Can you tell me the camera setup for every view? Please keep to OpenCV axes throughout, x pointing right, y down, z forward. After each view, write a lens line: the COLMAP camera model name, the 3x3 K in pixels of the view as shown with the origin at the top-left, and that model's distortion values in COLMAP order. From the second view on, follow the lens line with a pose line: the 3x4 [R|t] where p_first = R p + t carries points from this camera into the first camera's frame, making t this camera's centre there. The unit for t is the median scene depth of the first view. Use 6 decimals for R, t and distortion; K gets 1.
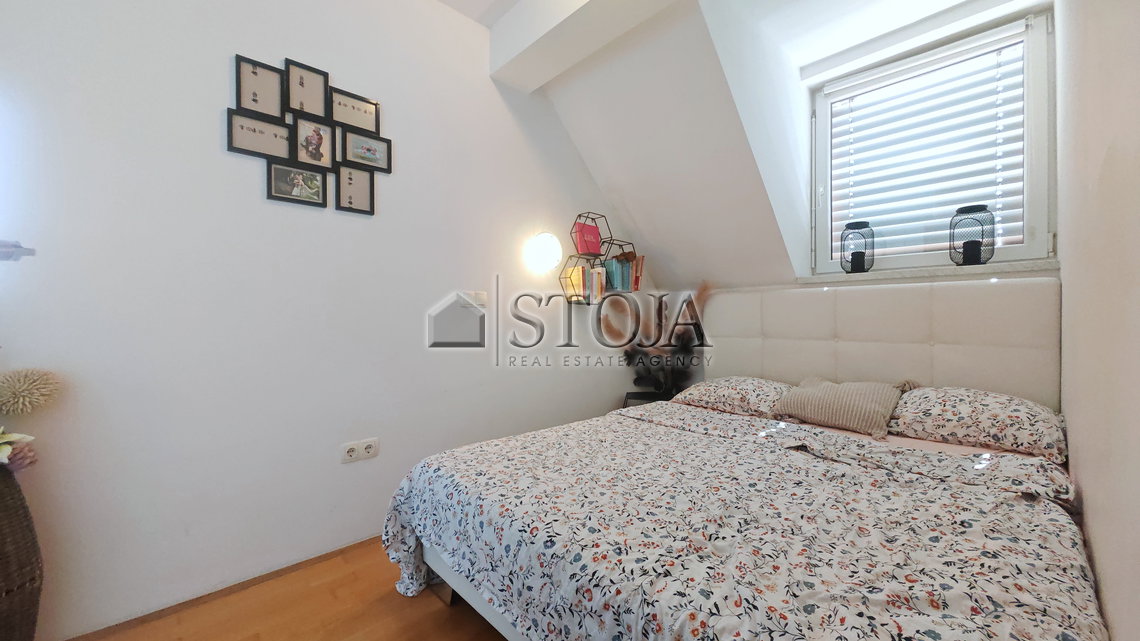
lens RADIAL K [[421.6, 0, 570.0], [0, 421.6, 320.5], [0, 0, 1]] dist [0.000747, 0.000163]
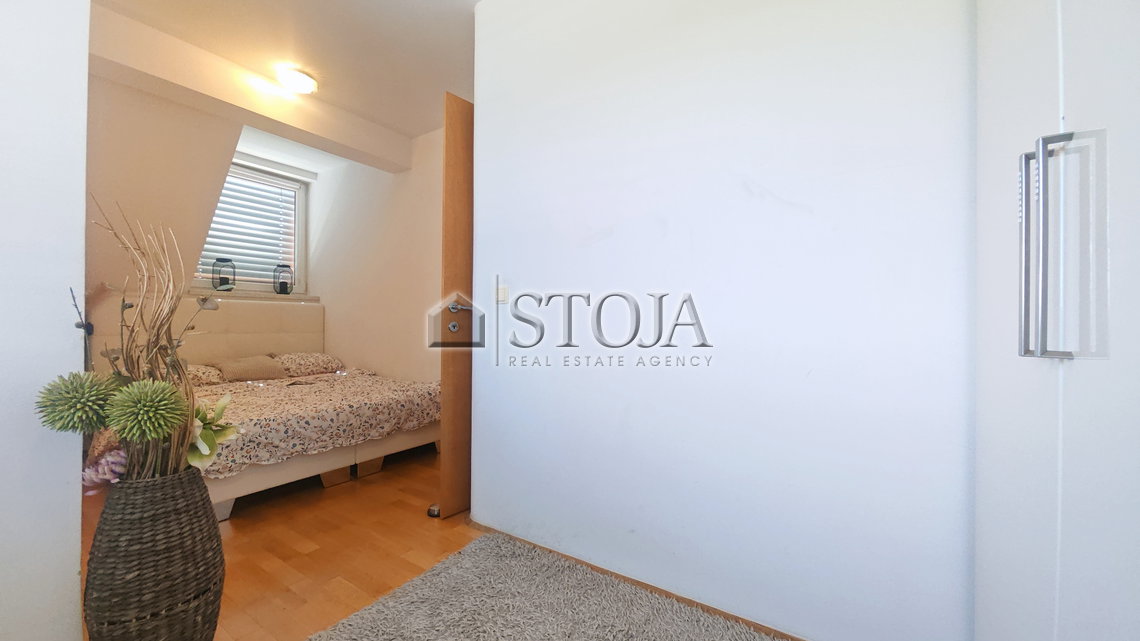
lens RADIAL K [[421.6, 0, 570.0], [0, 421.6, 320.5], [0, 0, 1]] dist [0.000747, 0.000163]
pose [[-0.246097, 0.020247, 0.969034, -1.148685], [-0.001087, 0.999775, -0.021165, 0.032853], [-0.969245, -0.006262, -0.246020, 0.152578]]
